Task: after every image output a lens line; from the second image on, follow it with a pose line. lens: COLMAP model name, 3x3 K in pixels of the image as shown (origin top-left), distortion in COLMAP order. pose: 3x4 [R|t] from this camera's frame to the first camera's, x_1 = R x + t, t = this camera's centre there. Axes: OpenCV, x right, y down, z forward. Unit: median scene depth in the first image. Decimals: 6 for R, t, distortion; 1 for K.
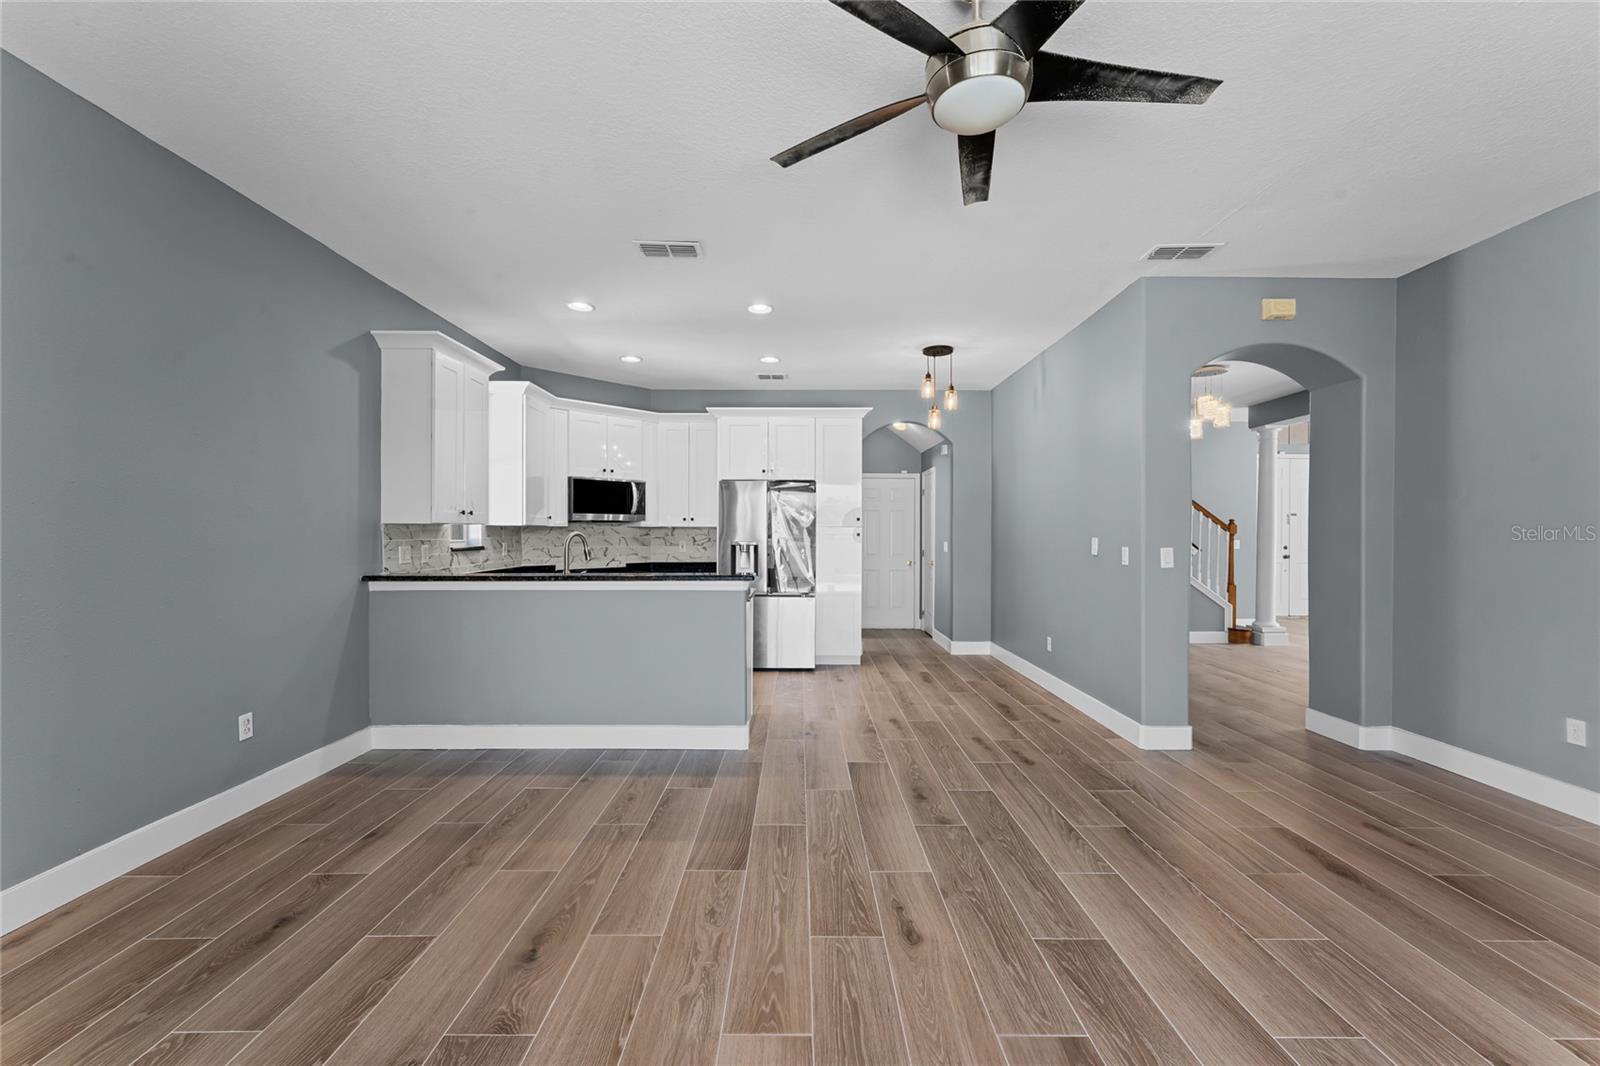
lens RADIAL K [[646.1, 0, 796.9], [0, 646.1, 535.3], [0, 0, 1]] dist [0.001123, -0.000138]
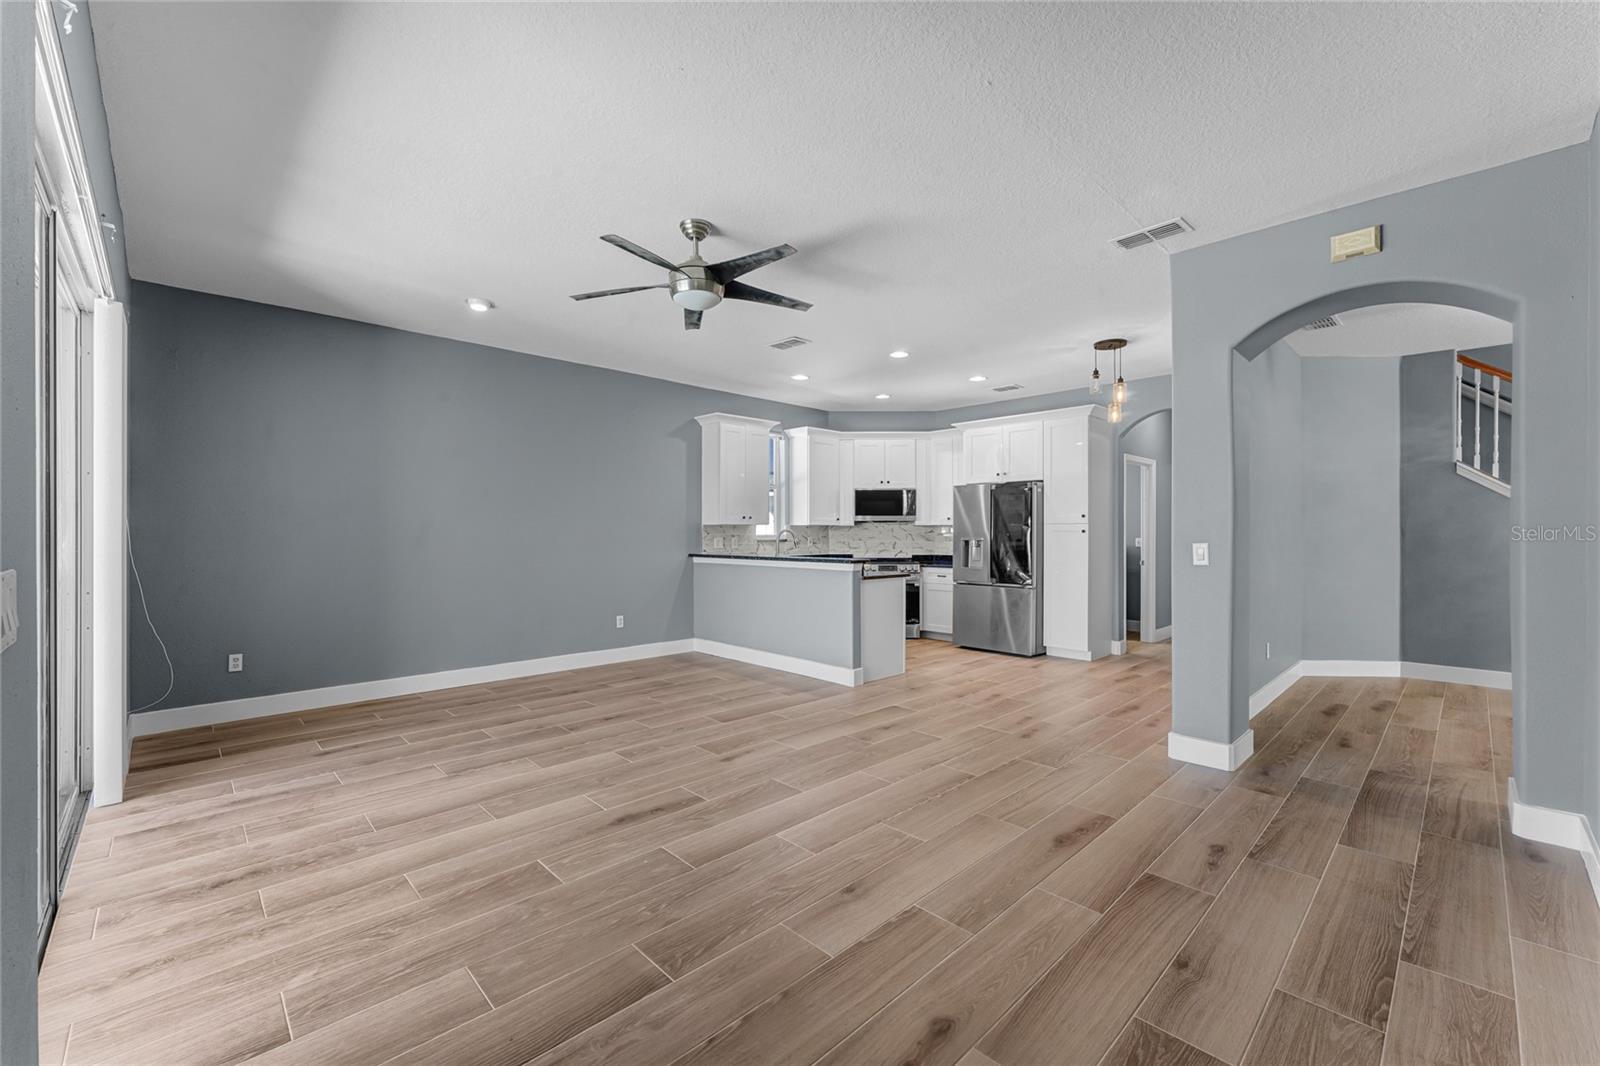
lens RADIAL K [[650.6, 0, 800.0], [0, 650.6, 533.0], [0, 0, 1]] dist [-0.001653, -0.000050]
pose [[0.694982, -0.000742, -0.719026, 0.815554], [-0.001329, 0.999996, -0.002316, 0.007598], [0.719025, 0.002565, 0.694979, -0.041349]]
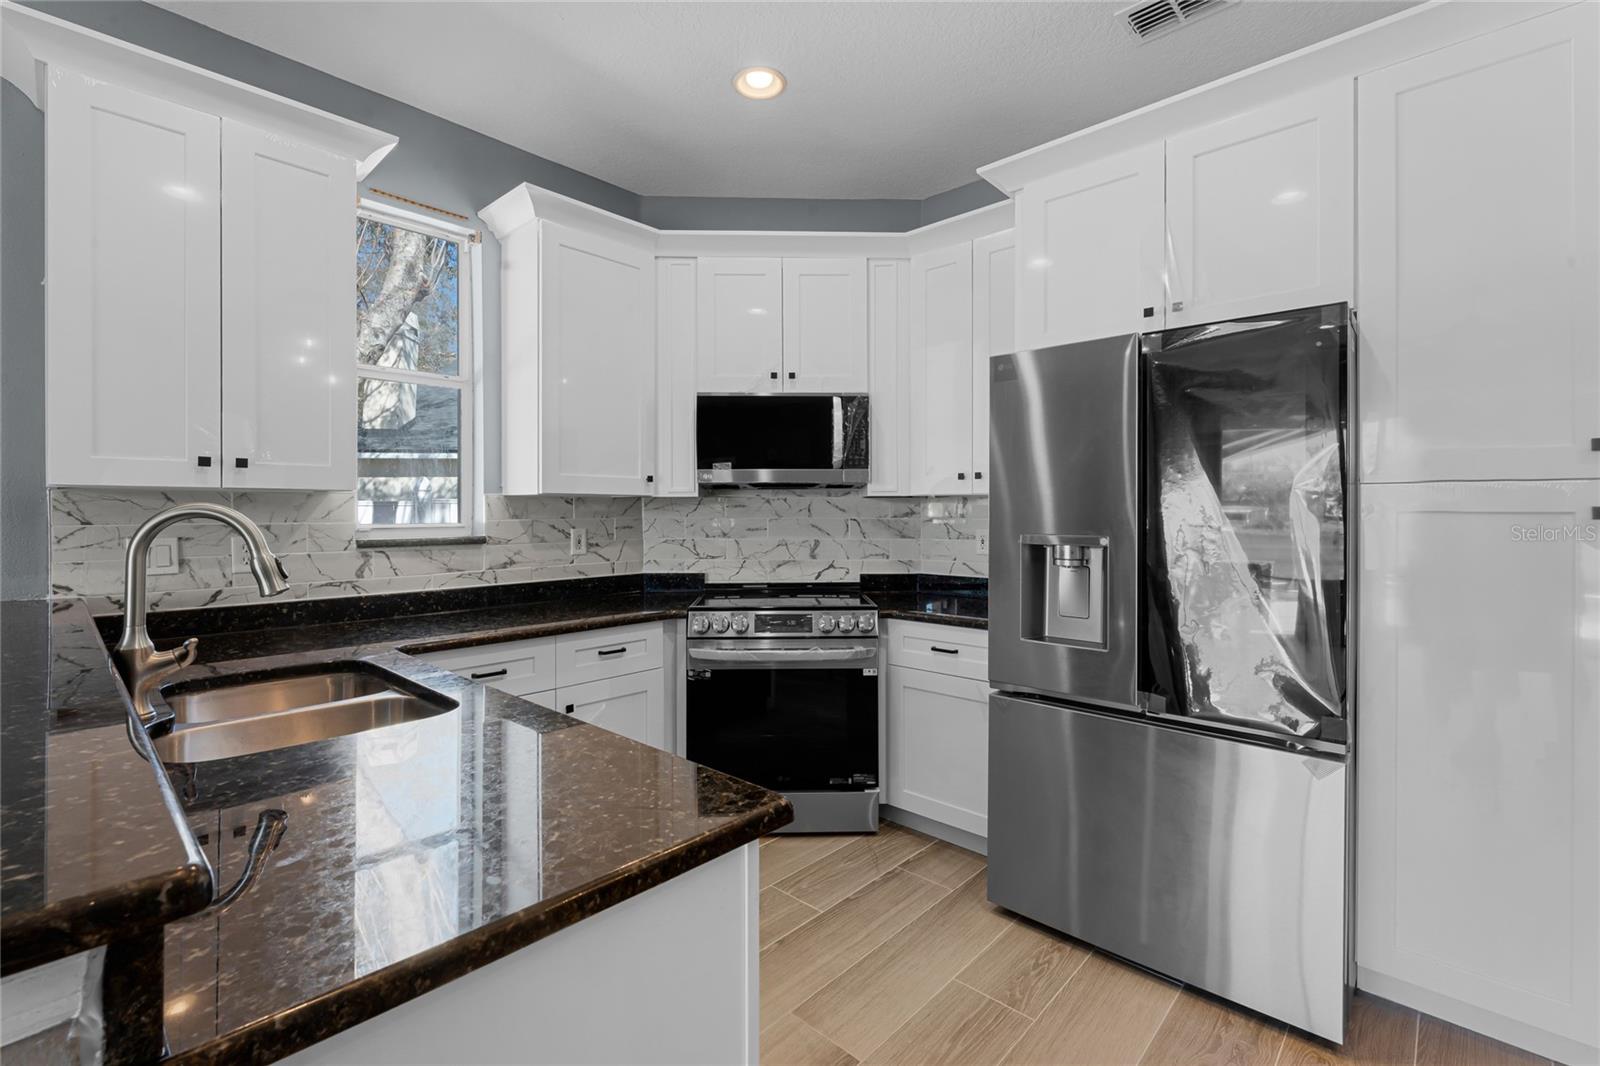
lens RADIAL K [[701.5, 0, 797.7], [0, 701.5, 513.6], [0, 0, 1]] dist [0.000043, -0.000516]
pose [[0.730391, -0.000149, -0.683029, 0.089987], [-0.000782, 0.999999, -0.001054, -0.001018], [0.683029, 0.001304, 0.730390, 0.994881]]
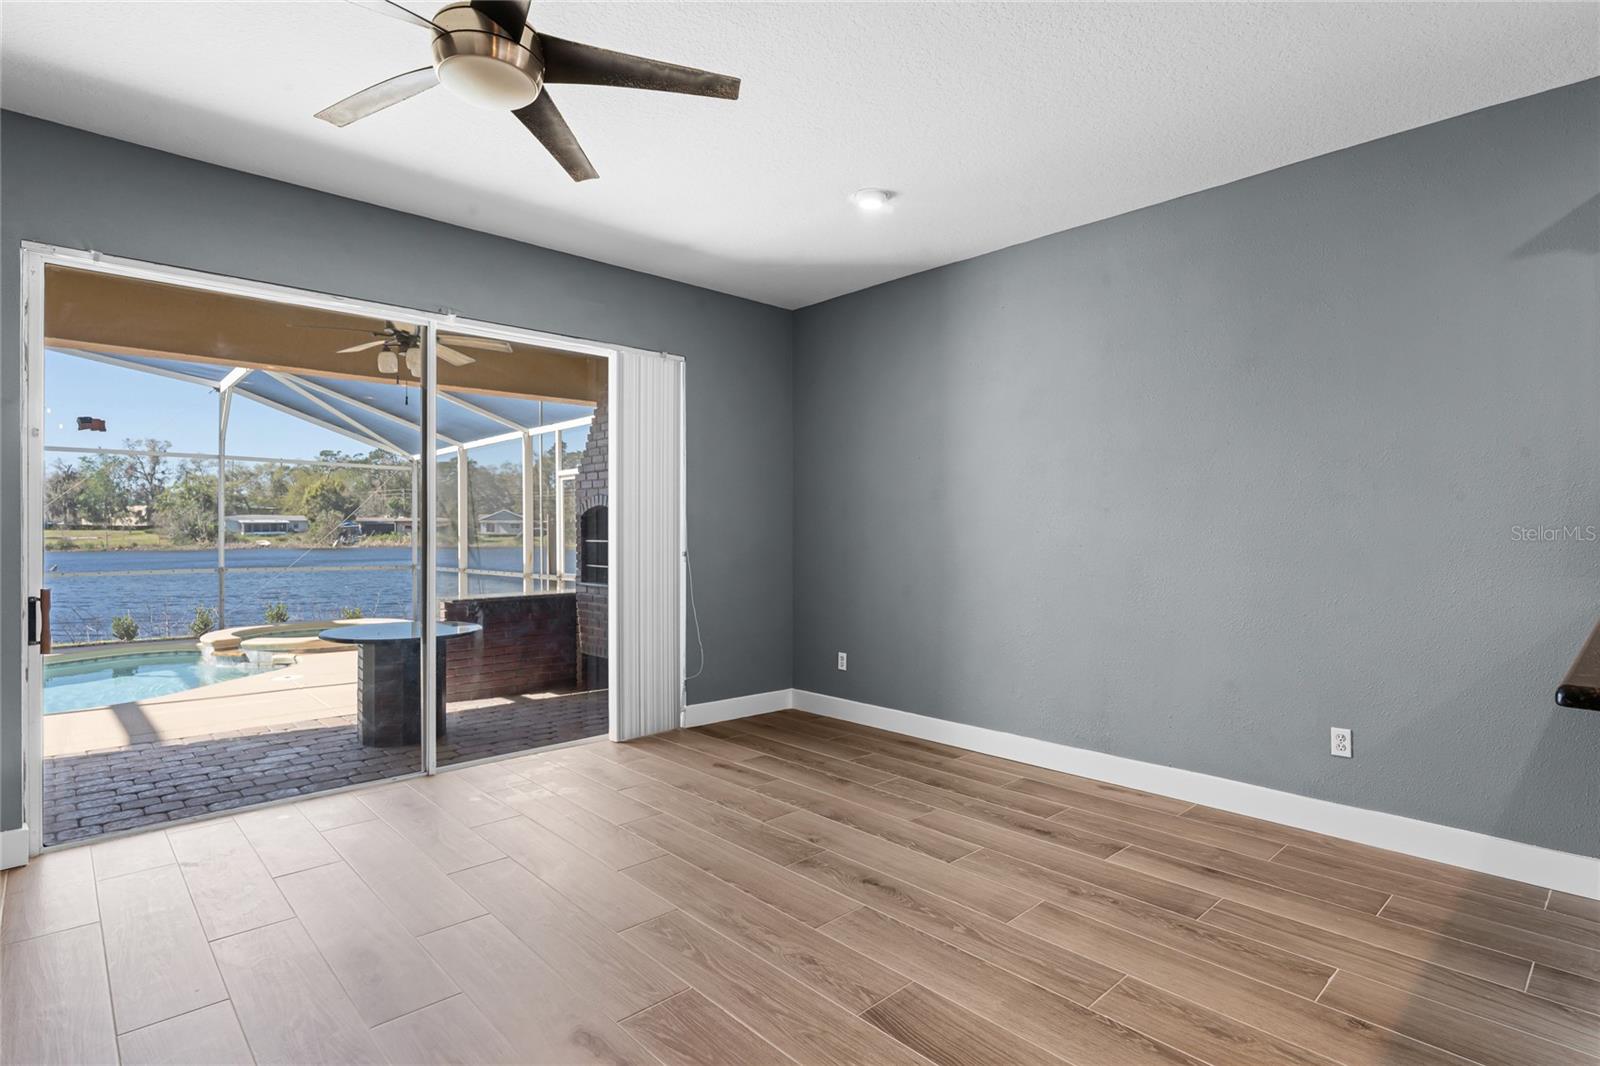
lens RADIAL K [[802.9, 0, 800.0], [0, 802.9, 533.0], [0, 0, 1]] dist [-0.000959, -0.000891]
pose [[-0.728462, 0.001641, -0.685084, 0.337339], [-0.003007, 0.999980, 0.005593, 0.002488], [0.685079, 0.006134, -0.728443, 0.973472]]
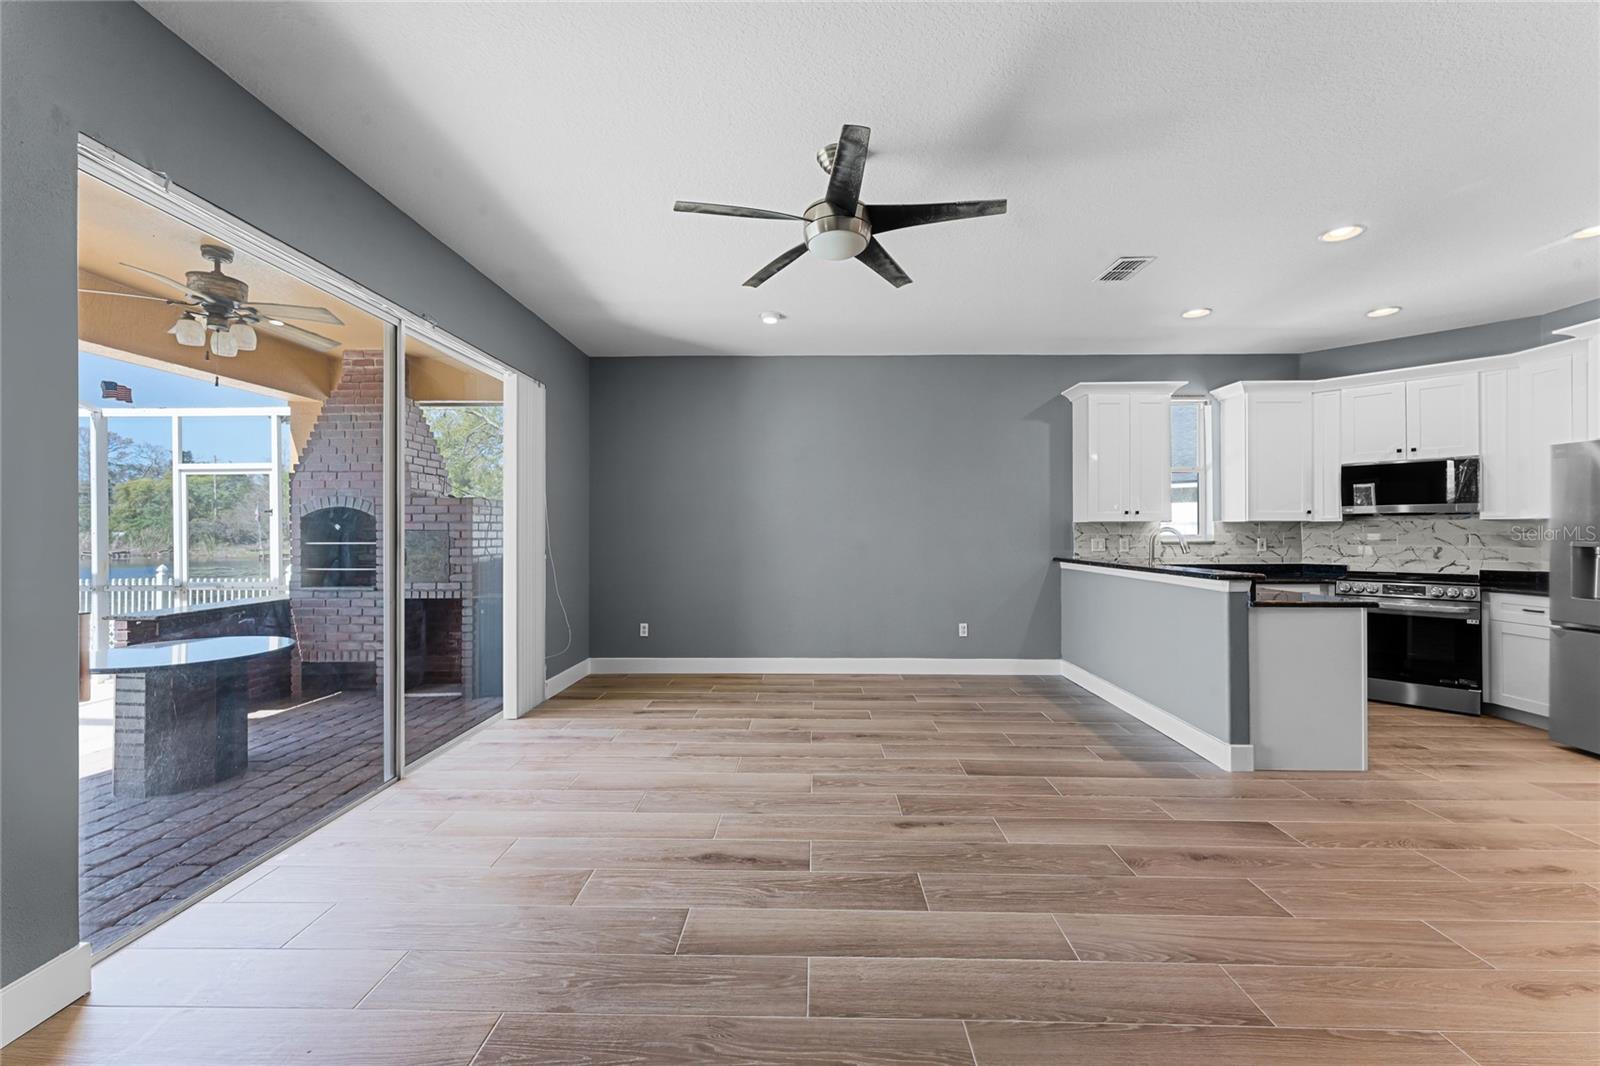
lens RADIAL K [[634.8, 0, 801.8], [0, 634.8, 528.7], [0, 0, 1]] dist [0.001407, -0.000186]
pose [[-0.018315, -0.005220, -0.999819, 0.782824], [-0.003053, 0.999982, -0.005165, 0.004797], [0.999828, 0.002958, -0.018331, 0.417963]]
